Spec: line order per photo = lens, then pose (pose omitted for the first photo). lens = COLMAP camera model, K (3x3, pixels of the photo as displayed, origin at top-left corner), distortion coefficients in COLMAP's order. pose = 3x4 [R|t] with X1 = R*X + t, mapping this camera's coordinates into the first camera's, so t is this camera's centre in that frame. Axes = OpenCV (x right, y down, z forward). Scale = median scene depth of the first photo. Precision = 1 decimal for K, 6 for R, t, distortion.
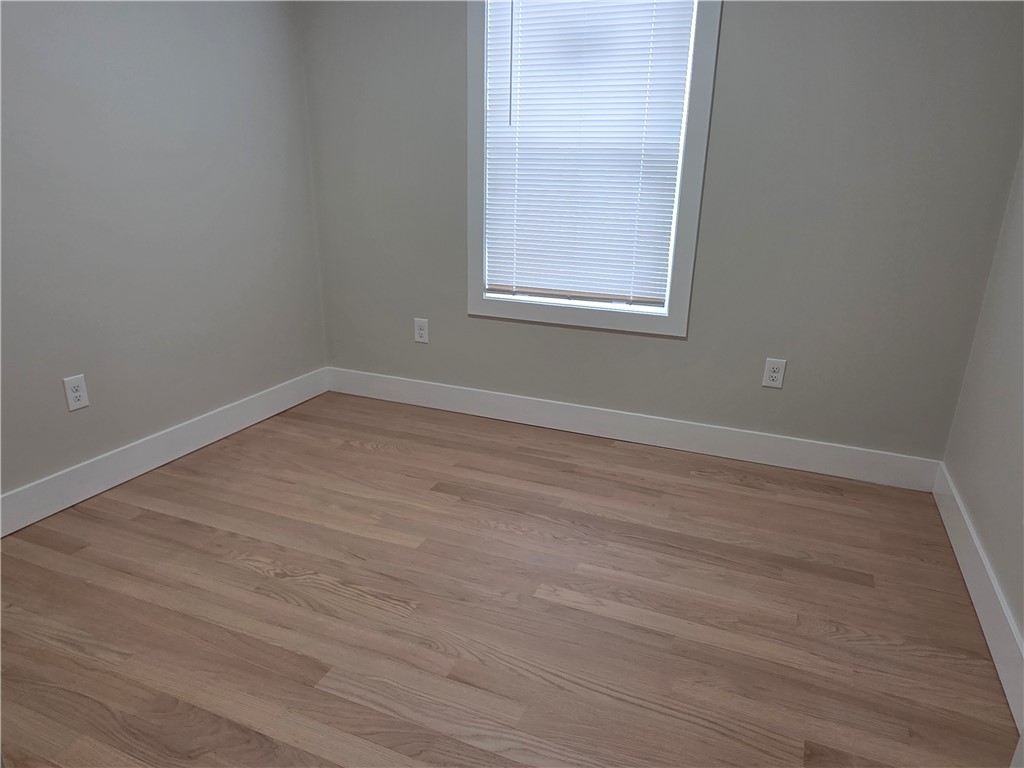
lens RADIAL K [[664.5, 0, 513.5], [0, 664.5, 388.6], [0, 0, 1]] dist [-0.005106, 0.001756]
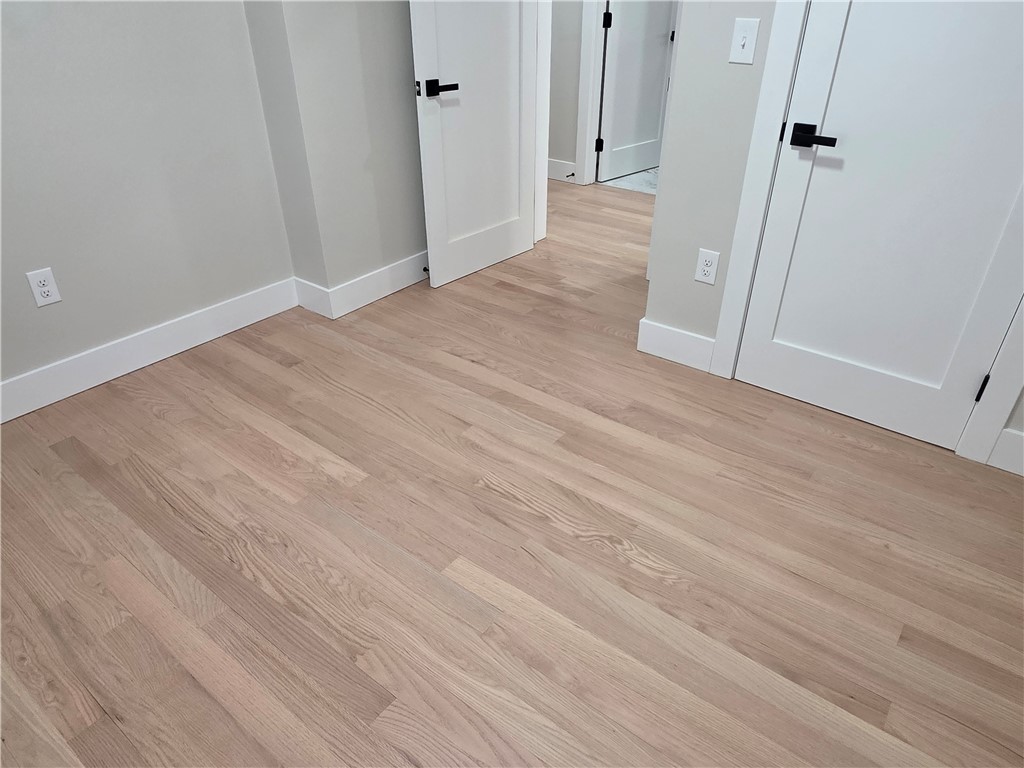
lens RADIAL K [[664.5, 0, 513.2], [0, 664.5, 383.4], [0, 0, 1]] dist [-0.005106, 0.001756]
pose [[-0.963074, -0.157325, 0.218489, -0.382440], [0.068079, 0.642844, 0.762966, -0.544320], [-0.260488, 0.749667, -0.608395, 1.427027]]
